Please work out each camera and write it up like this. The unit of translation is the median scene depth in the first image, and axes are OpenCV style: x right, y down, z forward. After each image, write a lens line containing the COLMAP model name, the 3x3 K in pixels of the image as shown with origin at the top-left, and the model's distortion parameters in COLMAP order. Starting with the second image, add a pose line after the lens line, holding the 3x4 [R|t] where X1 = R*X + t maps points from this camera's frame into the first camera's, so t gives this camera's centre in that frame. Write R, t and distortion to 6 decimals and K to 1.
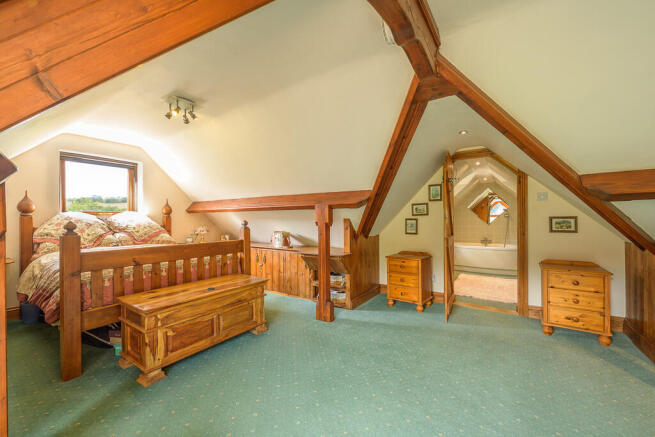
lens RADIAL K [[262.9, 0, 325.9], [0, 262.9, 219.6], [0, 0, 1]] dist [-0.001566, 0.000318]
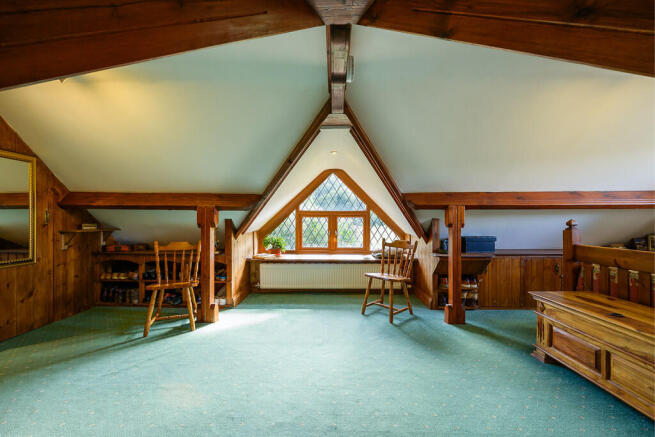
lens RADIAL K [[262.9, 0, 327.0], [0, 262.9, 219.5], [0, 0, 1]] dist [-0.001566, 0.000318]
pose [[-0.829665, 0.000600, -0.558261, 0.500349], [0.002098, 0.999996, -0.002043, 0.006212], [0.558258, -0.002866, -0.829663, 0.961747]]
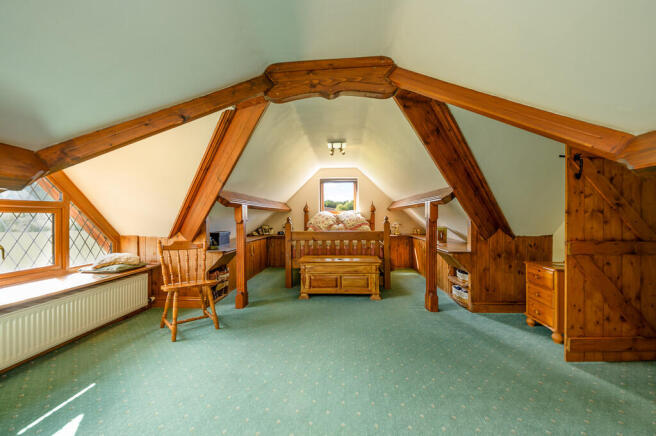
lens RADIAL K [[263.6, 0, 328.7], [0, 263.6, 216.8], [0, 0, 1]] dist [0.001030, 0.000030]
pose [[0.527321, 0.003846, -0.849658, 0.734387], [0.000464, 0.999988, 0.004814, -0.001056], [0.849666, -0.002933, 0.527313, 0.087605]]
